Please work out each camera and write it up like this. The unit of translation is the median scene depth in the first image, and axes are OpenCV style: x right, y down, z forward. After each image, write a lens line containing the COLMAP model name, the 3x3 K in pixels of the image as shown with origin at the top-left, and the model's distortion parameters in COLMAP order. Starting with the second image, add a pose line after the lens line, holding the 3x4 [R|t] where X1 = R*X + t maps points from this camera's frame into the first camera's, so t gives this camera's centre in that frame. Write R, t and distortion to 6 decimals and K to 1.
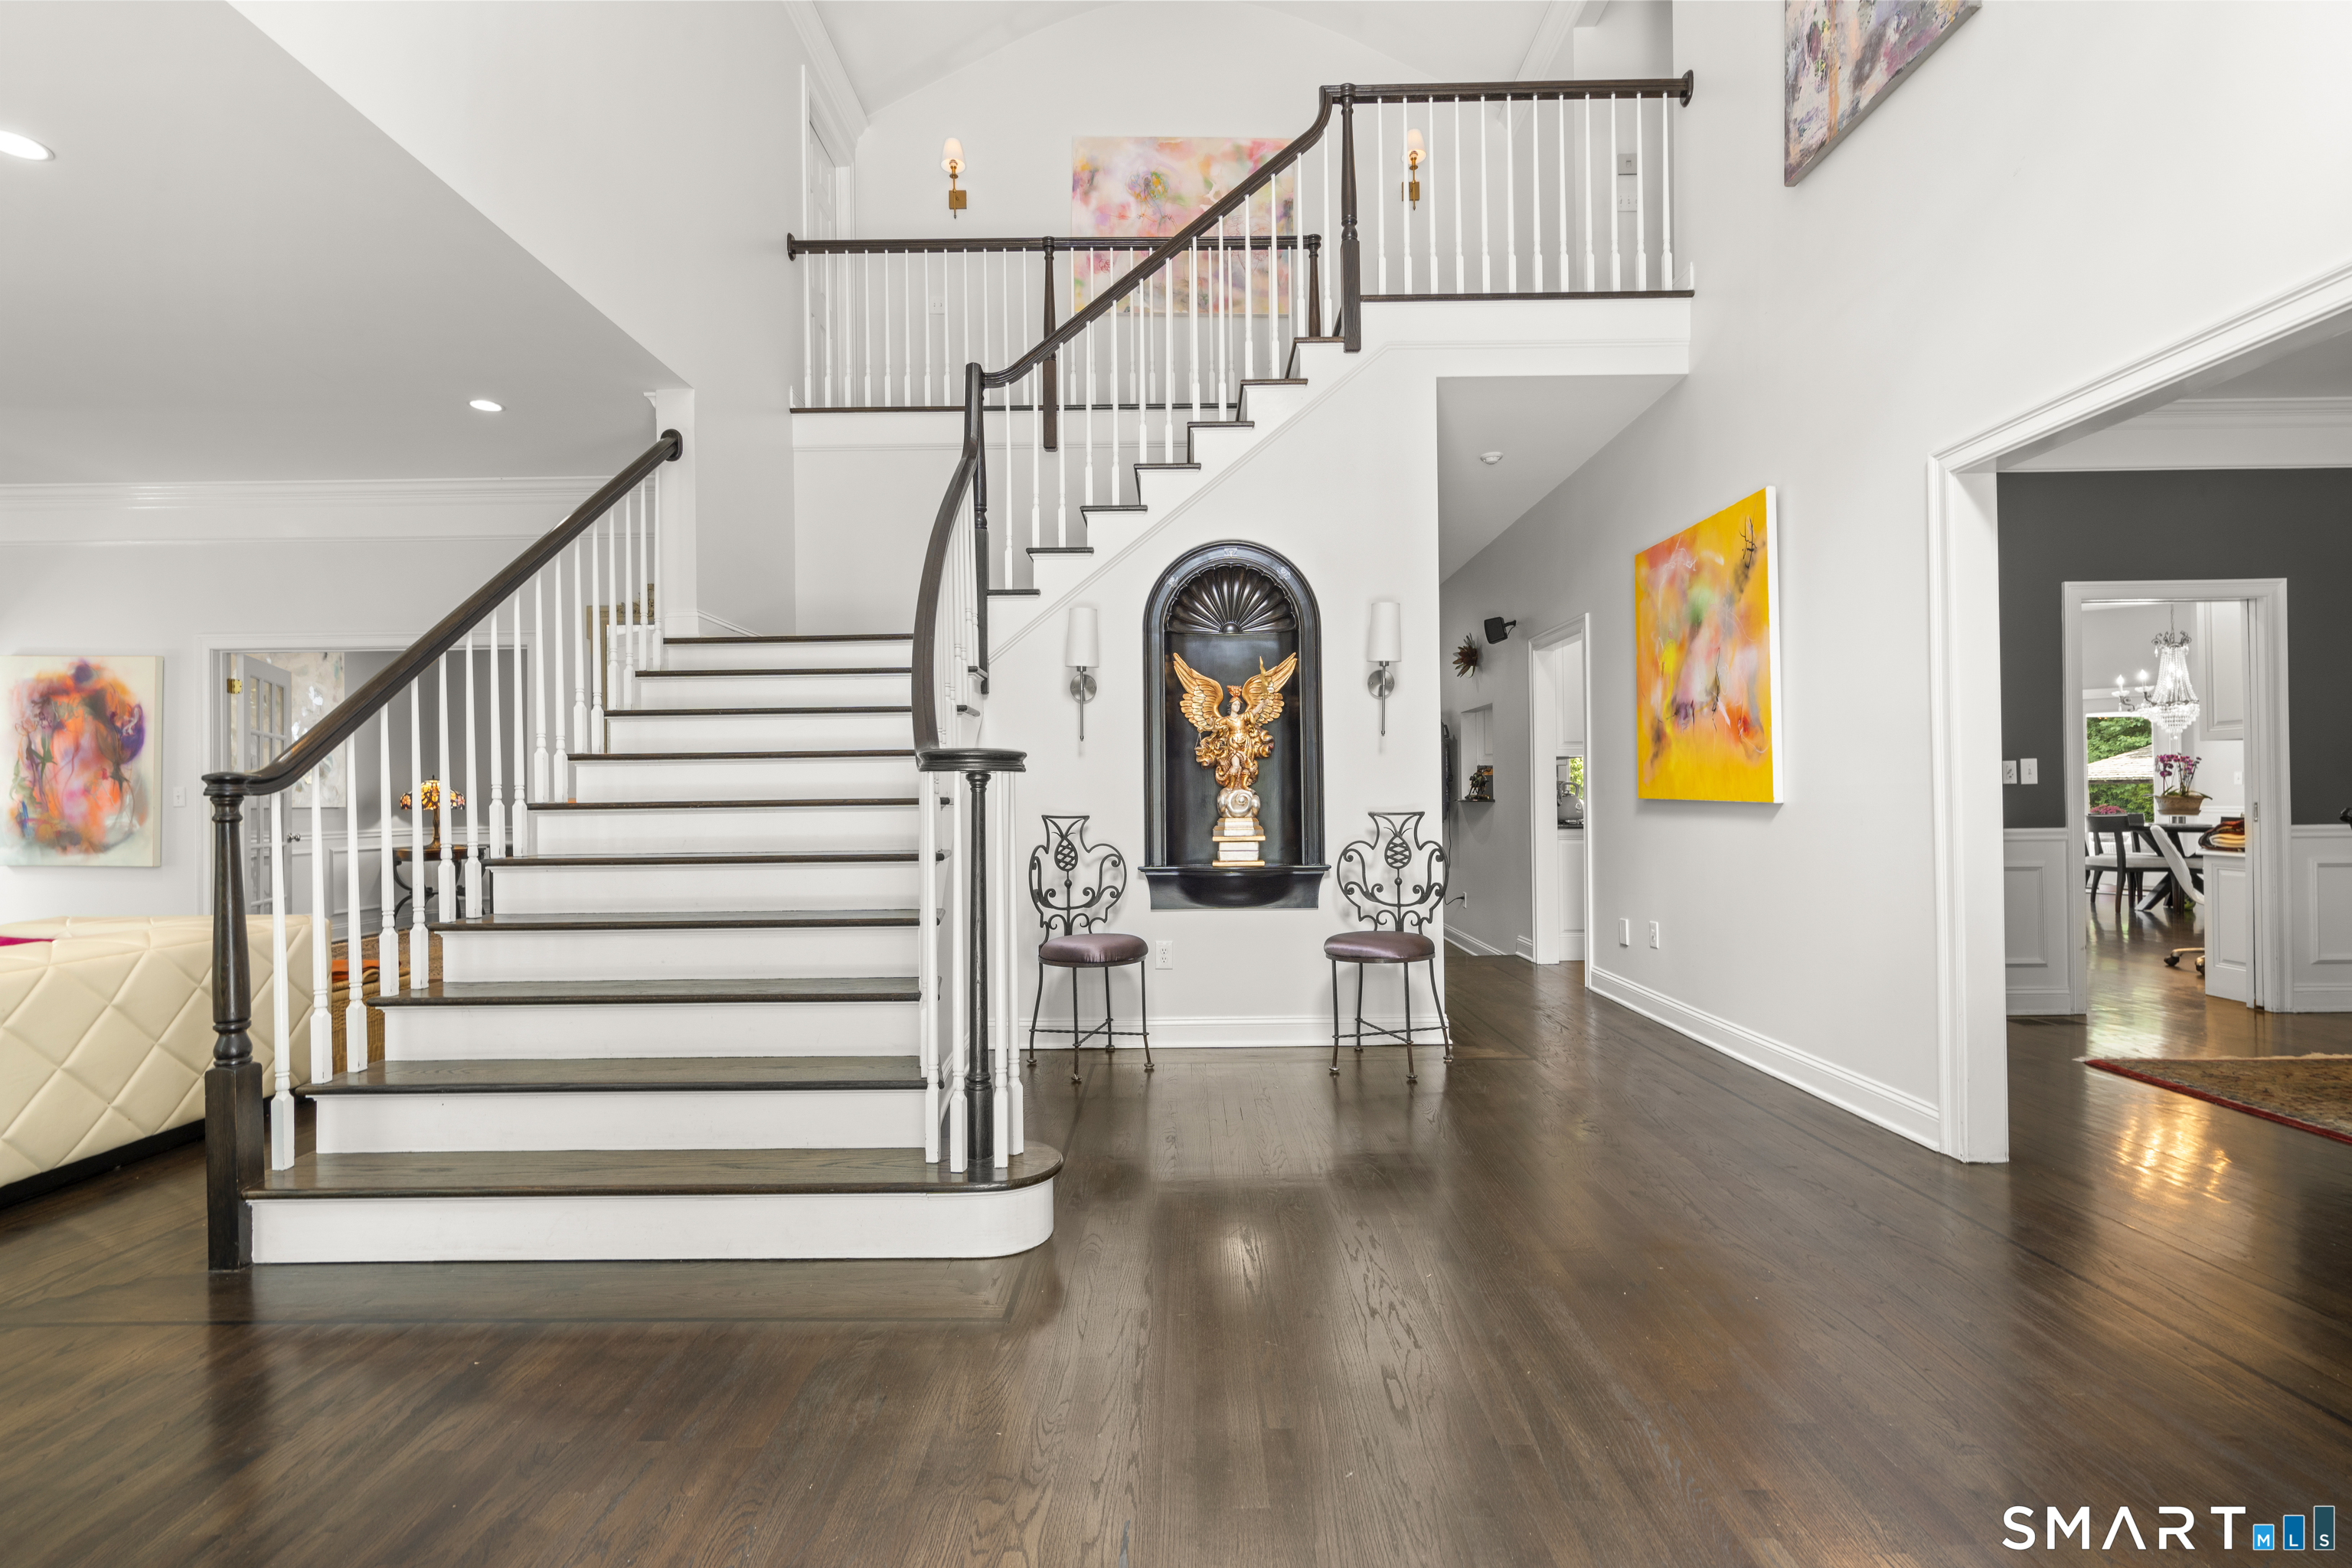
lens RADIAL K [[1048.8, 0, 1175.0], [0, 1048.8, 790.7], [0, 0, 1]] dist [-0.001678, 0.000280]
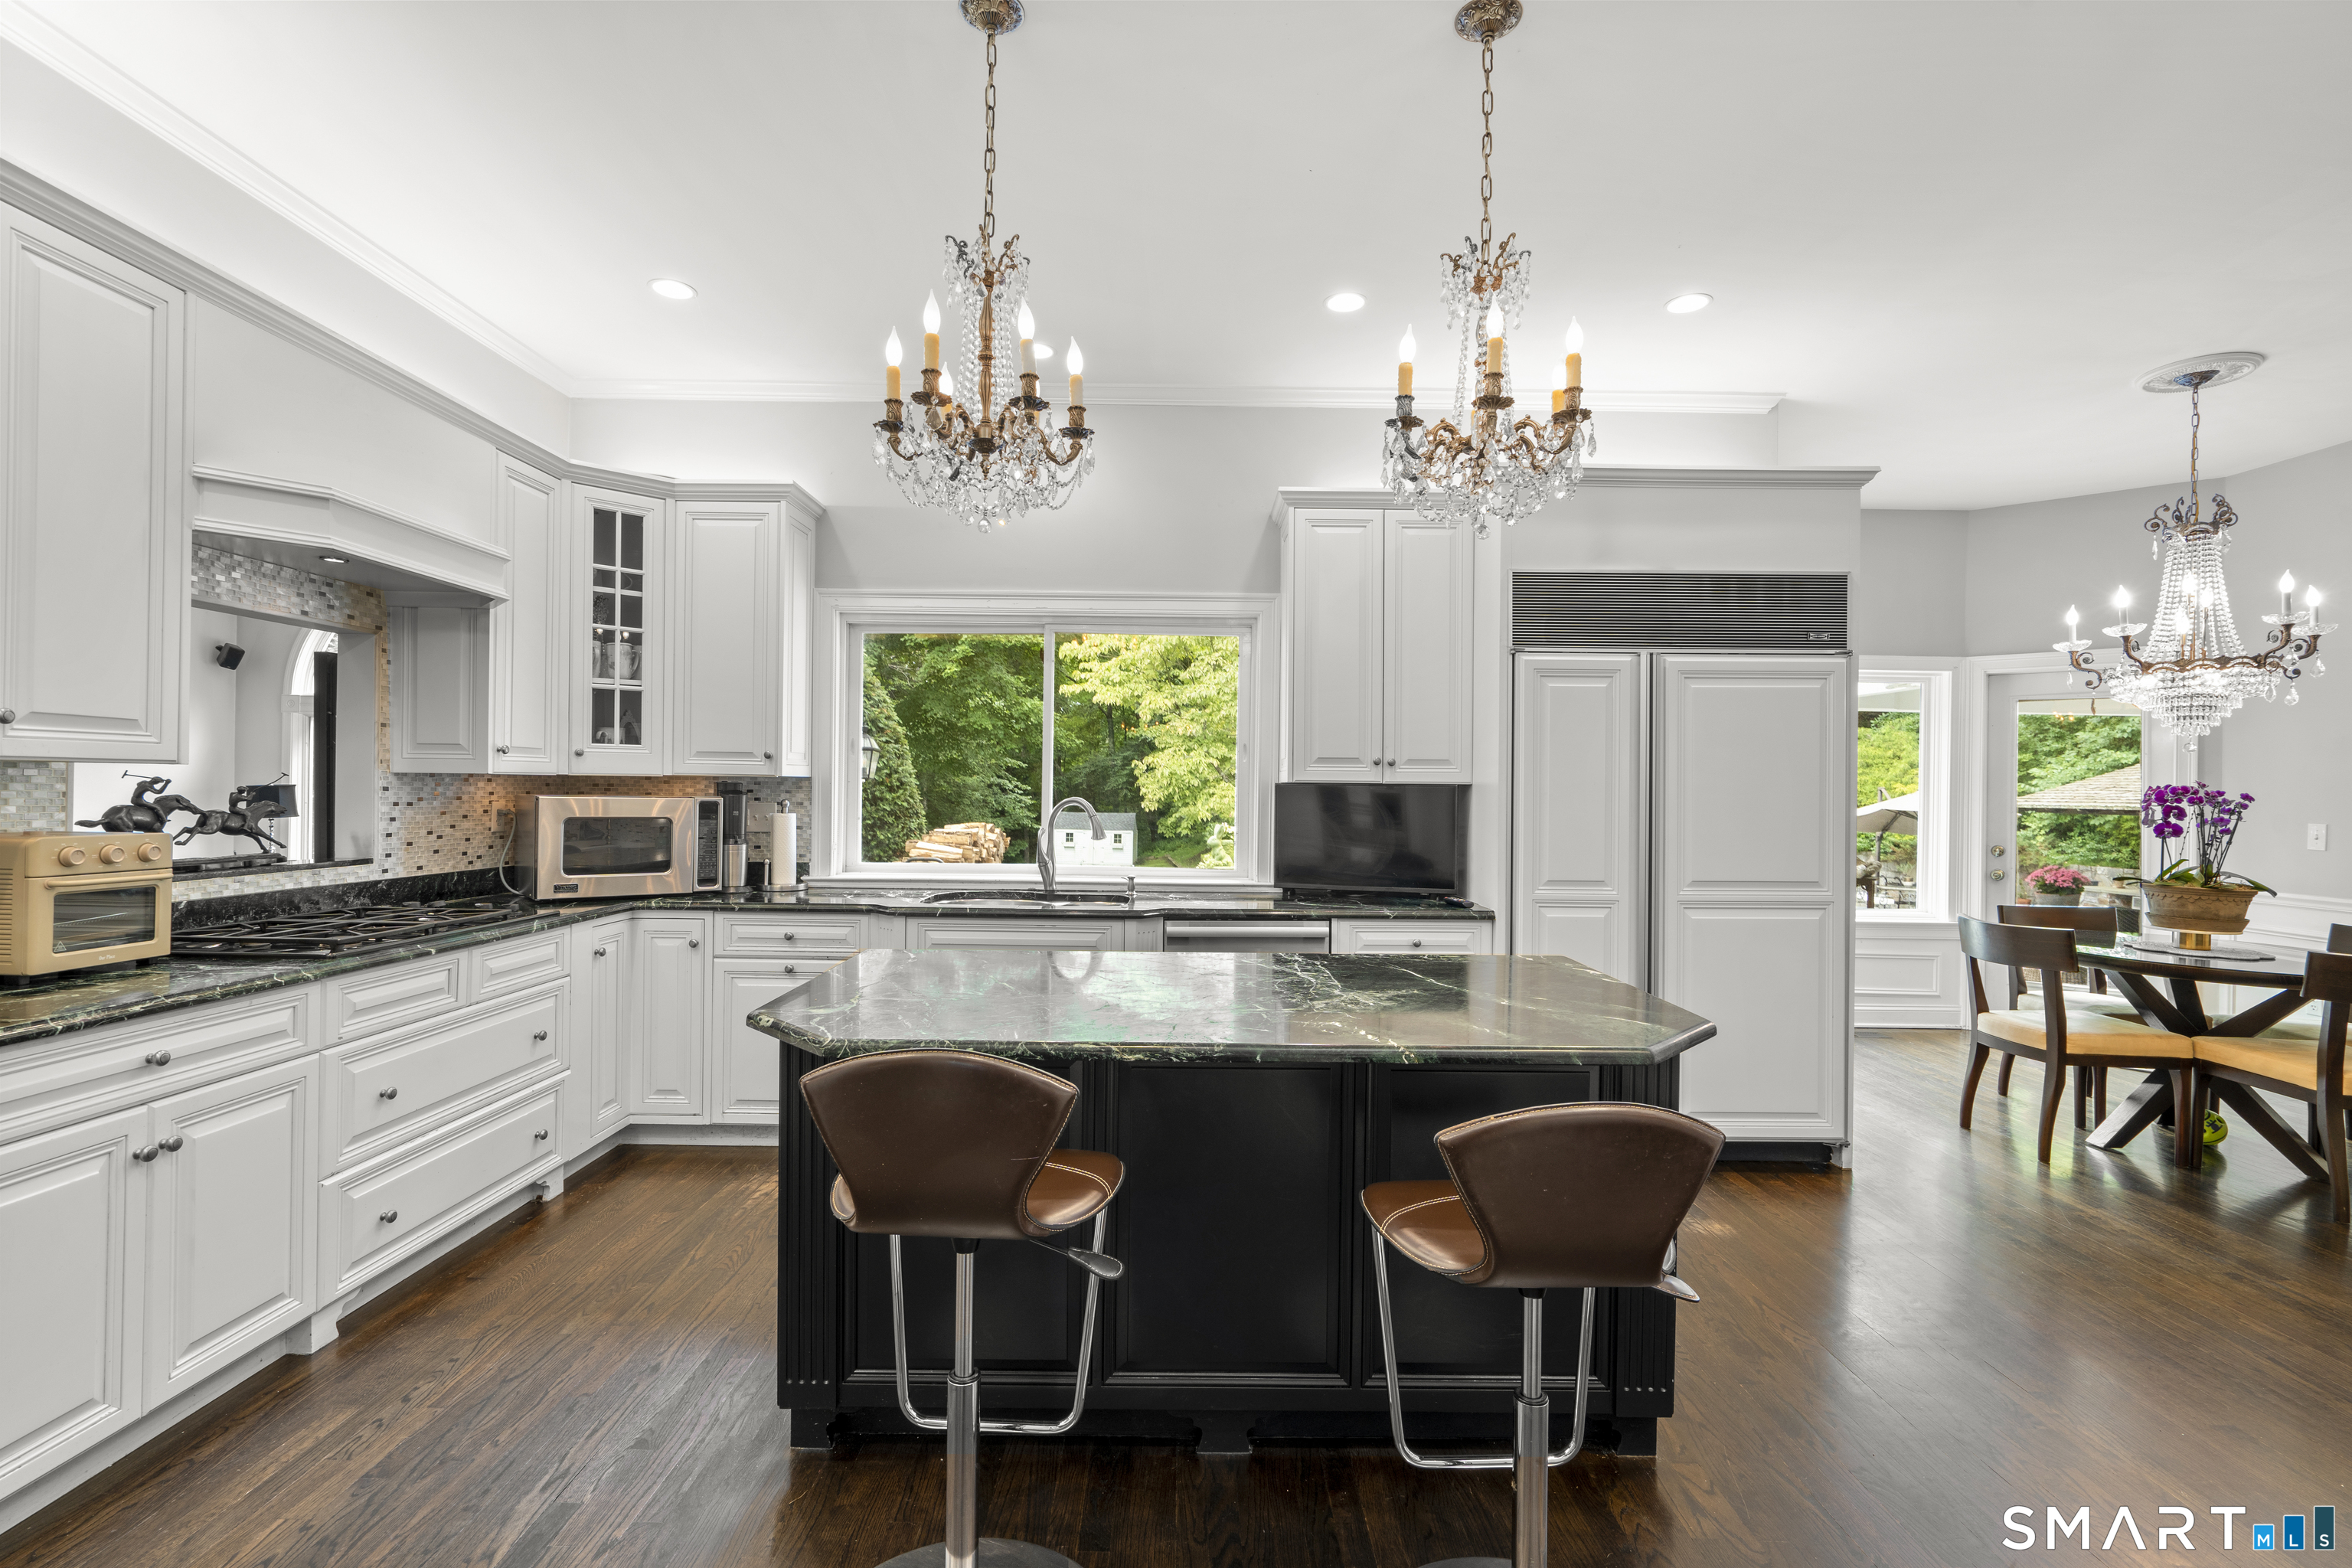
lens RADIAL K [[1048.8, 0, 1175.0], [0, 1048.8, 790.7], [0, 0, 1]] dist [-0.001678, 0.000280]
pose [[0.999634, 0.026446, 0.005678, 0.537104], [-0.026478, 0.999633, 0.005729, -0.024433], [-0.005524, -0.005877, 0.999967, 0.573907]]
